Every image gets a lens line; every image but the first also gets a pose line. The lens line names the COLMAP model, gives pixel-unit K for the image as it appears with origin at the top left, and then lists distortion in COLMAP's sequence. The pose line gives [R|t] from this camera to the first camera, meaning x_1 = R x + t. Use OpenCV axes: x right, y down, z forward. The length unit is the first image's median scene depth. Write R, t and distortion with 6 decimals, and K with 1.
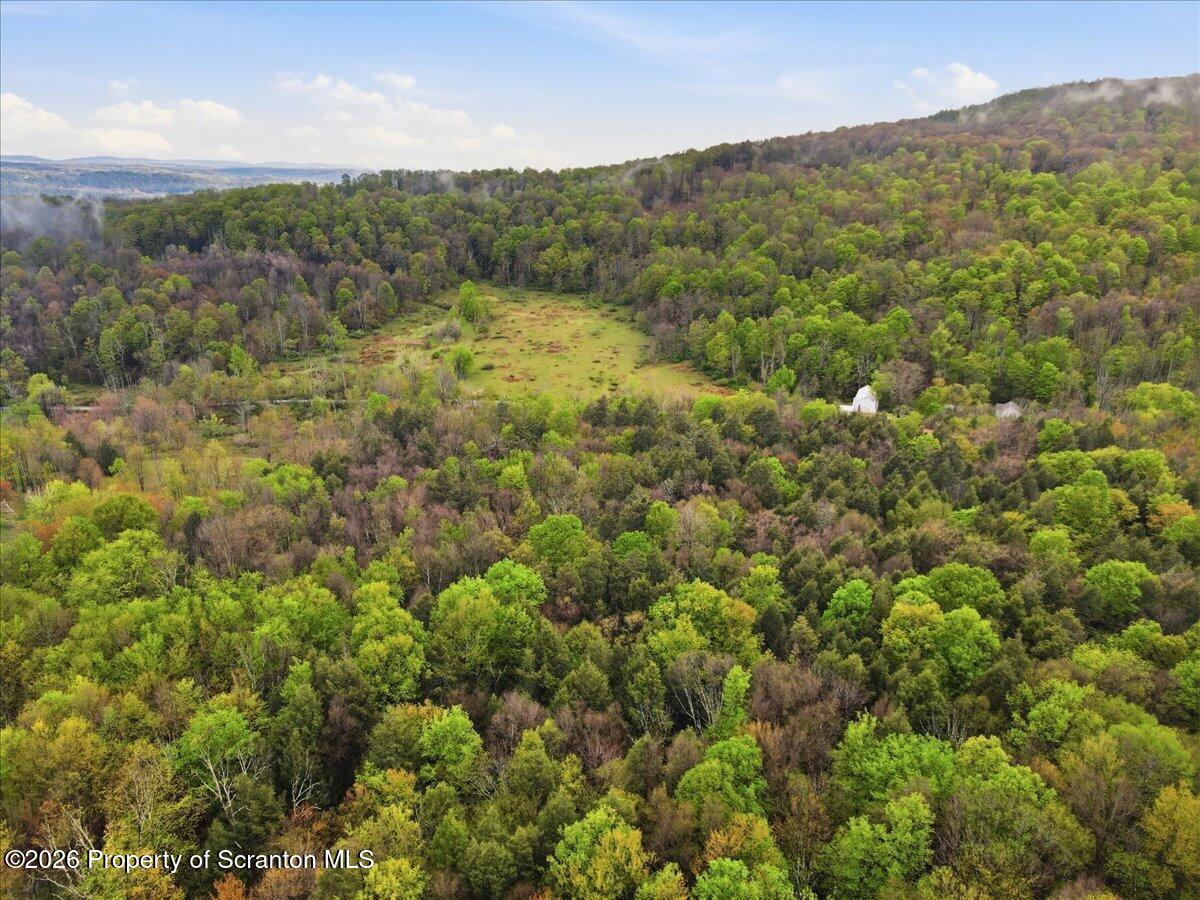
lens RADIAL K [[900.3, 0, 600.0], [0, 900.3, 450.0], [0, 0, 1]] dist [0.004920, 0.004306]
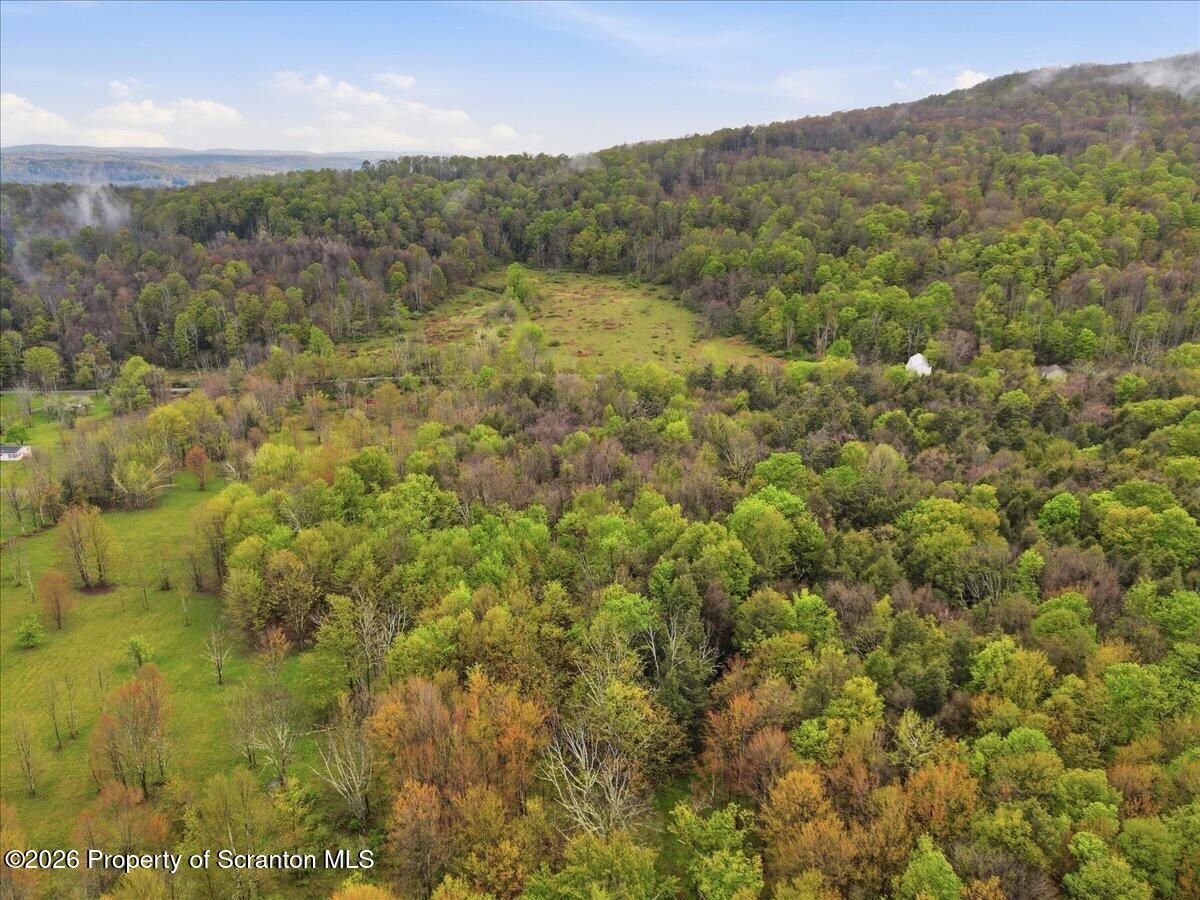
lens RADIAL K [[900.3, 0, 600.0], [0, 900.3, 450.0], [0, 0, 1]] dist [0.004920, 0.004306]
pose [[0.998535, -0.023040, 0.048952, -0.112916], [0.022278, 0.999623, 0.016052, 0.014720], [-0.049303, -0.014938, 0.998672, -0.051457]]
